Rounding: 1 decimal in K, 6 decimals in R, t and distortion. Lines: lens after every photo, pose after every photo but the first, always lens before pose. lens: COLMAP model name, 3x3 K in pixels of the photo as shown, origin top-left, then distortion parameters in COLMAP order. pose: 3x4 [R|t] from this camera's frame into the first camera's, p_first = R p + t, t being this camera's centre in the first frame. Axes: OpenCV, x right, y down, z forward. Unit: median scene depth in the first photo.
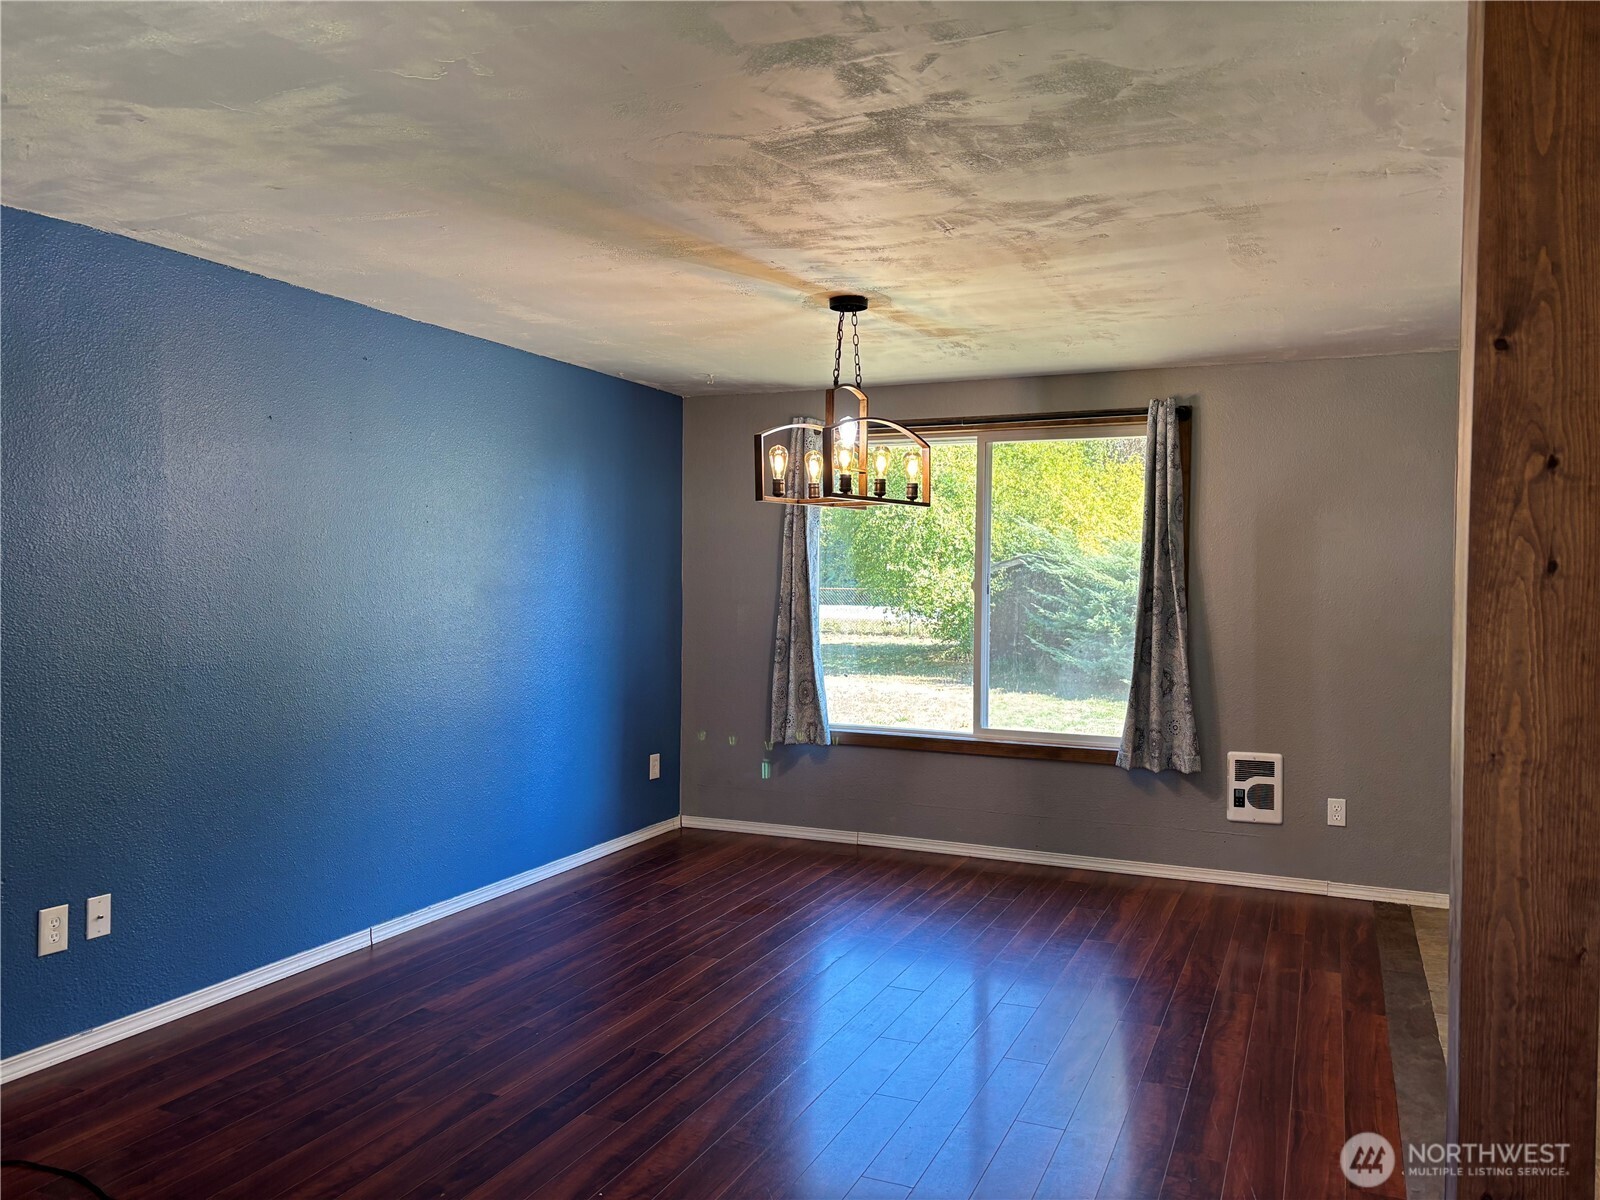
lens RADIAL K [[1207.5, 0, 804.1], [0, 1207.5, 599.6], [0, 0, 1]] dist [0.028938, -0.015778]
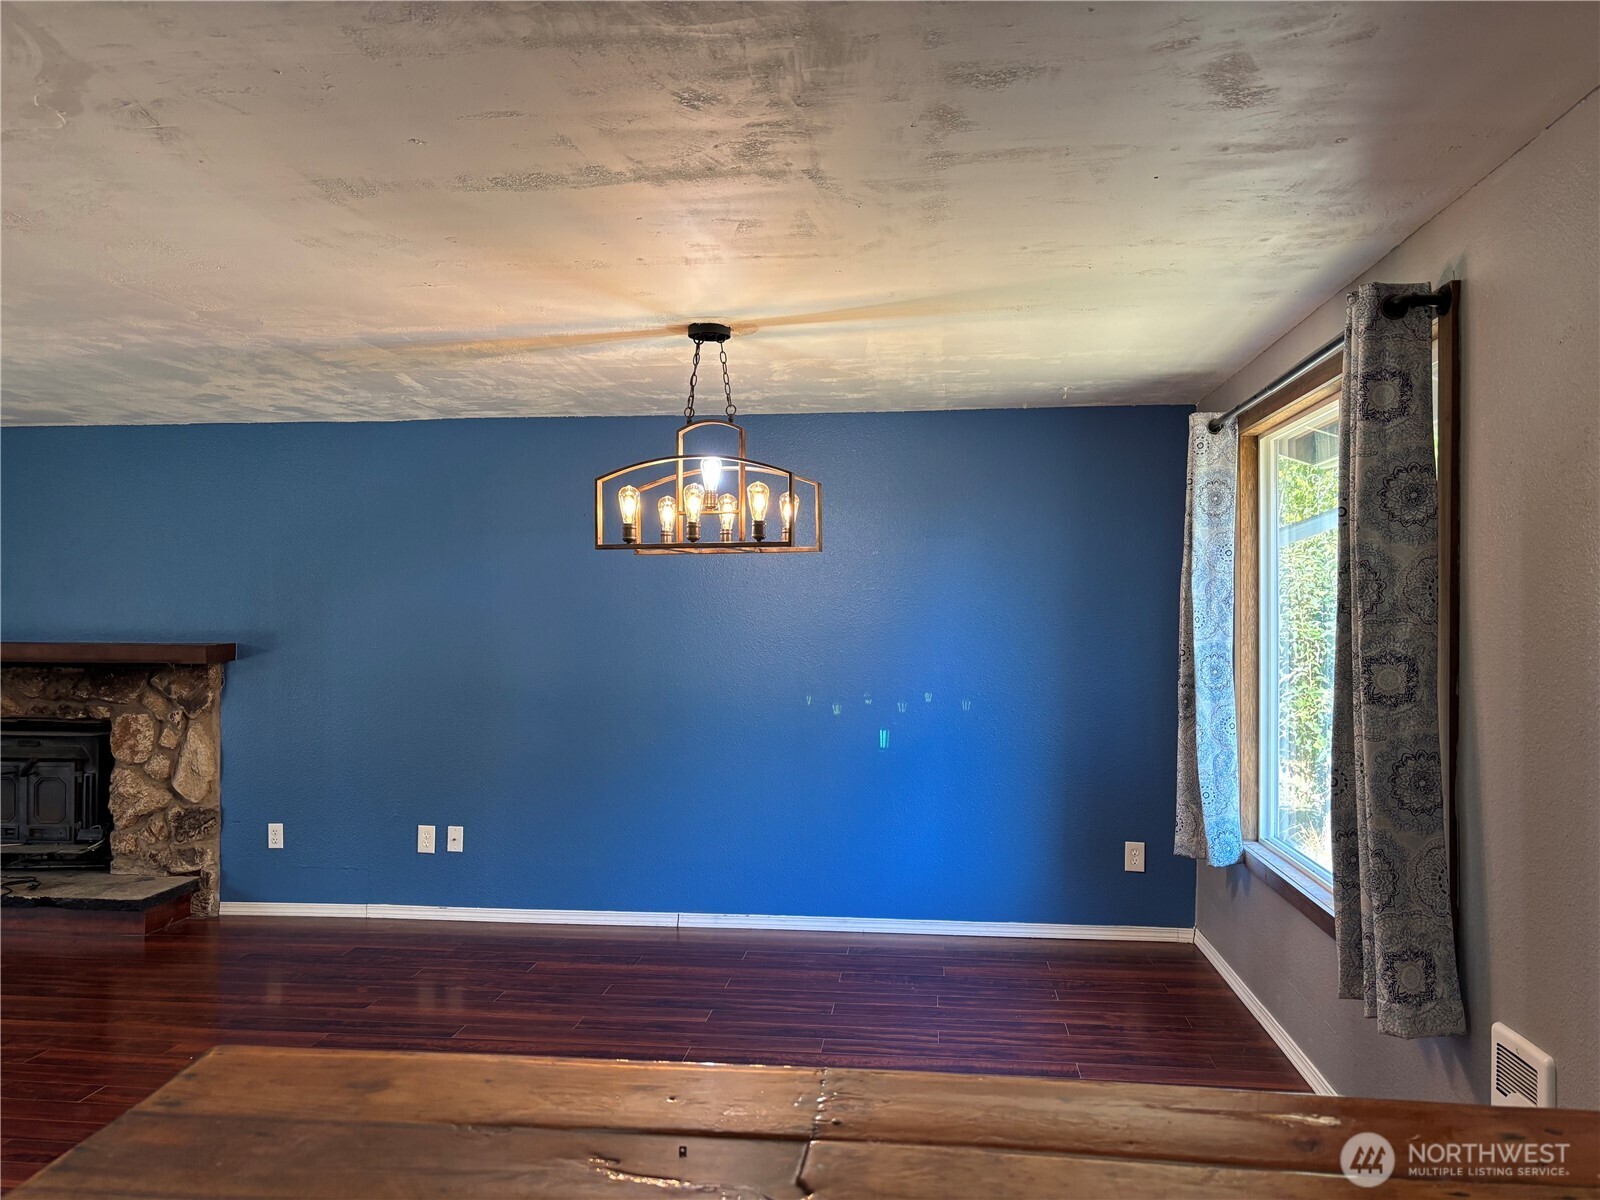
lens RADIAL K [[1207.5, 0, 802.1], [0, 1207.5, 610.3], [0, 0, 1]] dist [0.028938, -0.015778]
pose [[0.299767, -0.011522, -0.953943, 0.739645], [-0.018720, 0.999663, -0.017957, -0.015885], [0.953829, 0.023241, 0.299450, 0.639970]]
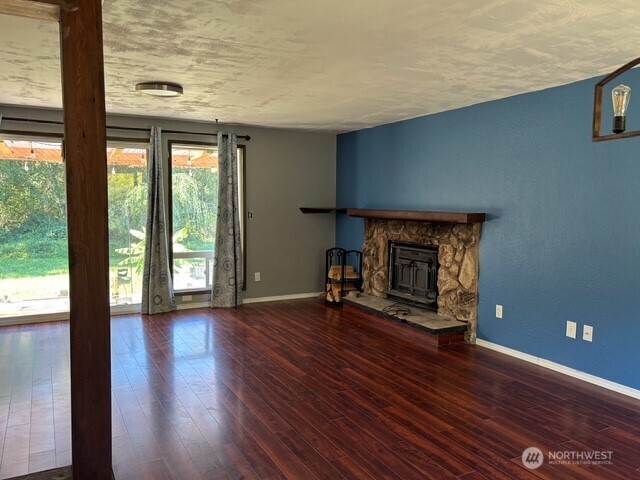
lens RADIAL K [[511.0, 0, 325.7], [0, 511.0, 237.5], [0, 0, 1]] dist [0.071682, -0.076241]
pose [[-0.608631, 0.041861, -0.792349, 0.454895], [-0.030908, 0.996599, 0.076393, -0.014326], [0.792851, 0.070985, -0.605267, 0.821434]]
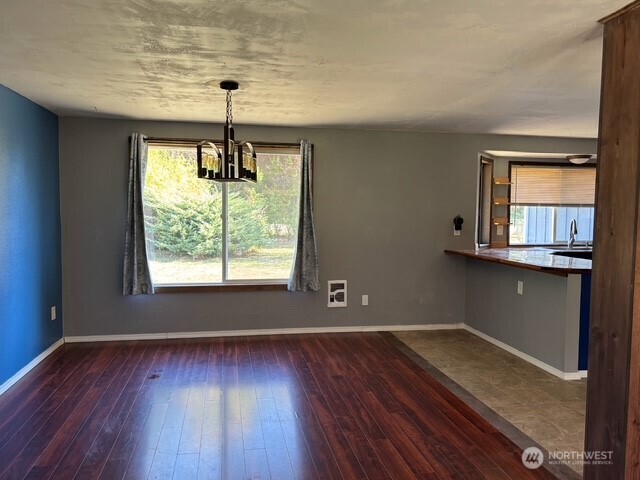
lens RADIAL K [[511.0, 0, 317.8], [0, 511.0, 238.5], [0, 0, 1]] dist [0.071682, -0.076241]
pose [[0.829257, -0.033587, 0.557857, -0.278000], [0.009733, 0.998909, 0.045674, -0.014354], [-0.558782, -0.032446, 0.828679, 0.124576]]
